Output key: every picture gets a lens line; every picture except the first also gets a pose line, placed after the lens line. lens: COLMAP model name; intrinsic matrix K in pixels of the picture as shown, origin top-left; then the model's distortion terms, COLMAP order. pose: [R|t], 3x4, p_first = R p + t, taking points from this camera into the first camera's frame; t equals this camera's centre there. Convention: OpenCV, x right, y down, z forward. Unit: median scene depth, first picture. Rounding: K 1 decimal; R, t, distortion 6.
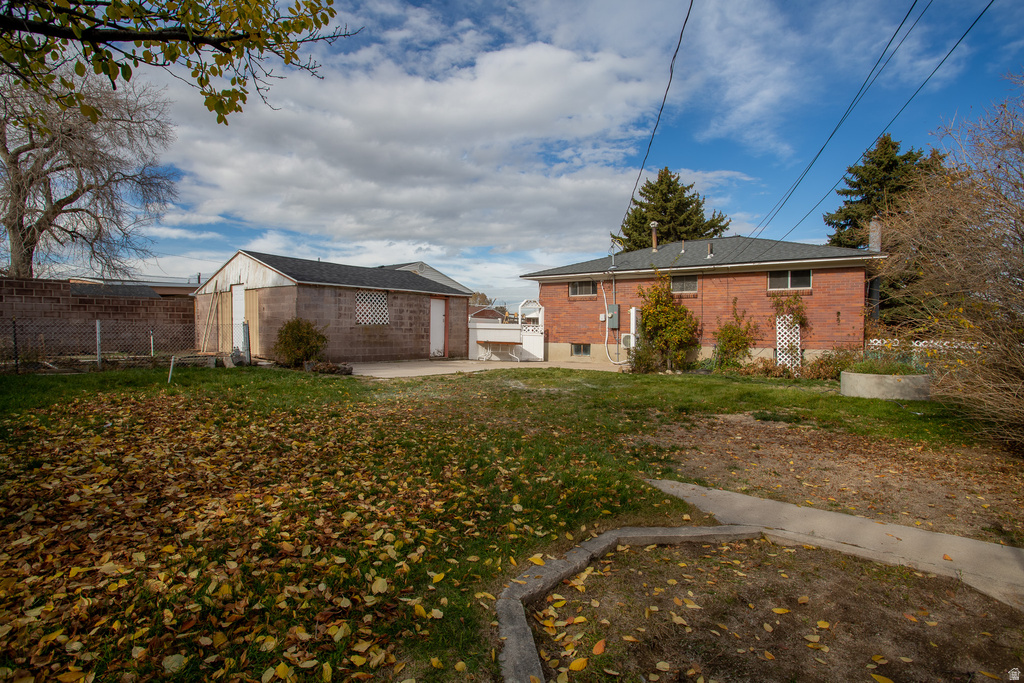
lens RADIAL K [[504.8, 0, 510.1], [0, 504.8, 343.6], [0, 0, 1]] dist [-0.068622, 0.027658]
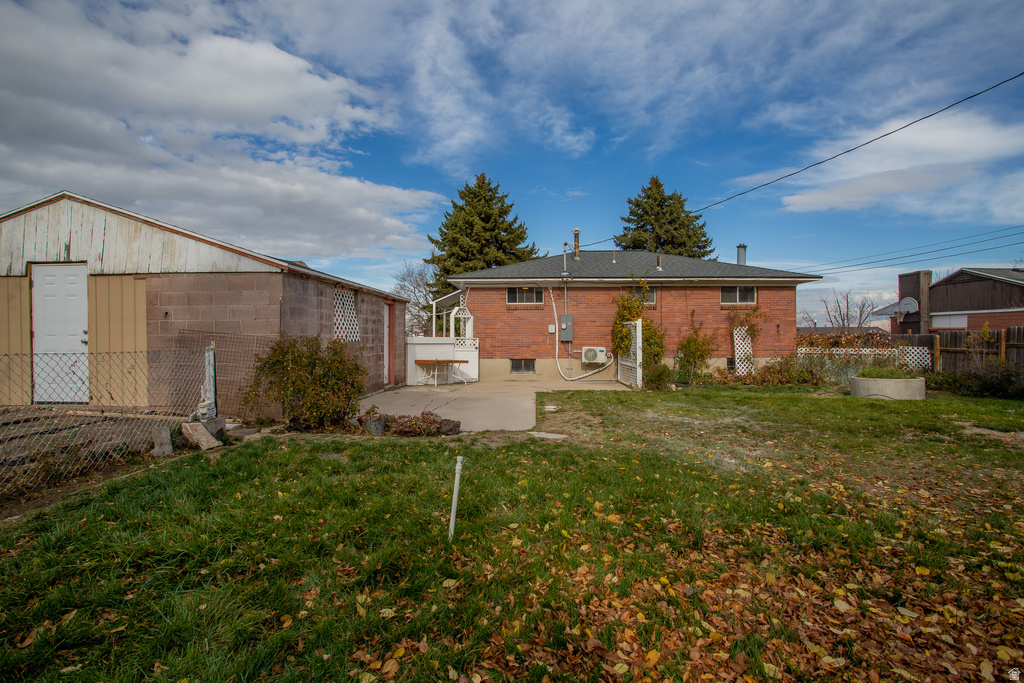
lens RADIAL K [[504.8, 0, 505.3], [0, 504.8, 344.4], [0, 0, 1]] dist [-0.068622, 0.027658]
pose [[0.831556, -0.018895, 0.555120, -0.427390], [0.027459, 0.999598, -0.007109, -0.023295], [-0.554762, 0.021154, 0.831740, 0.340362]]
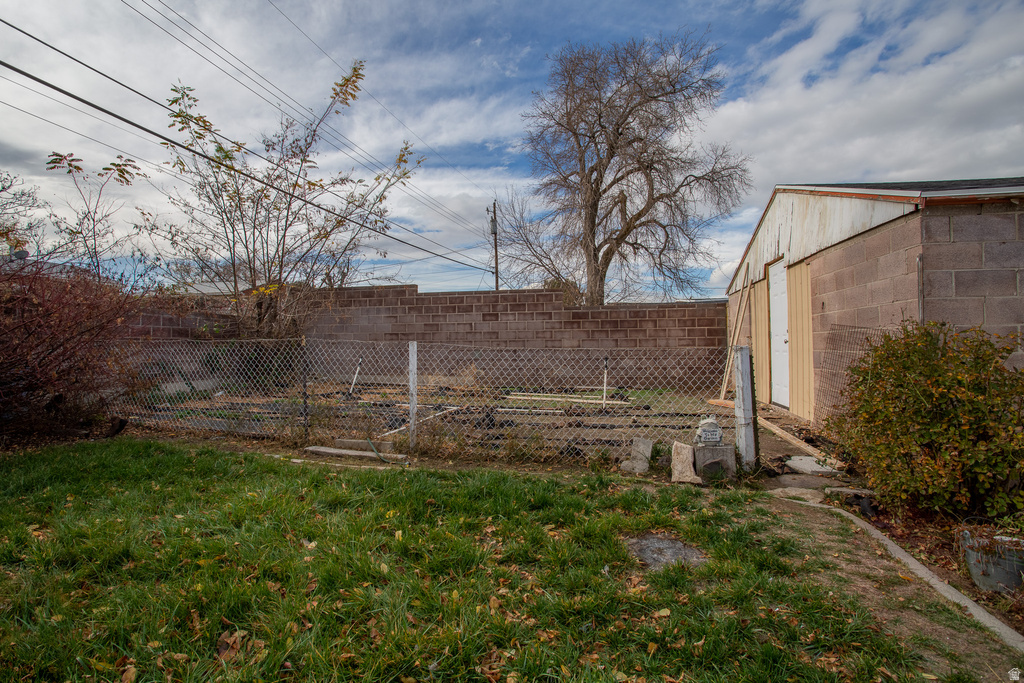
lens RADIAL K [[504.8, 0, 509.8], [0, 504.8, 332.3], [0, 0, 1]] dist [-0.068622, 0.027658]
pose [[0.428752, -0.032101, -0.902852, -0.225240], [-0.026467, 0.998493, -0.048070, -0.021698], [0.903034, 0.044506, 0.427257, 0.541233]]
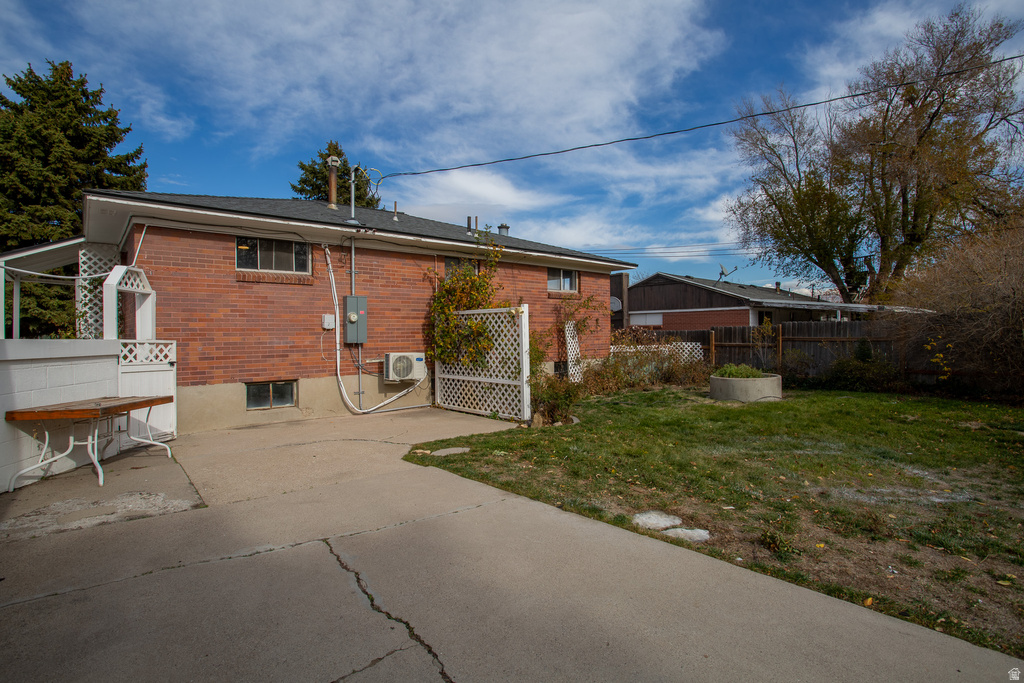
lens RADIAL K [[504.8, 0, 512.8], [0, 504.8, 340.7], [0, 0, 1]] dist [-0.068622, 0.027658]
pose [[0.212082, -0.023204, 0.976976, -0.275634], [0.046331, 0.998833, 0.013666, -0.036495], [-0.976153, 0.042366, 0.212910, 0.816562]]
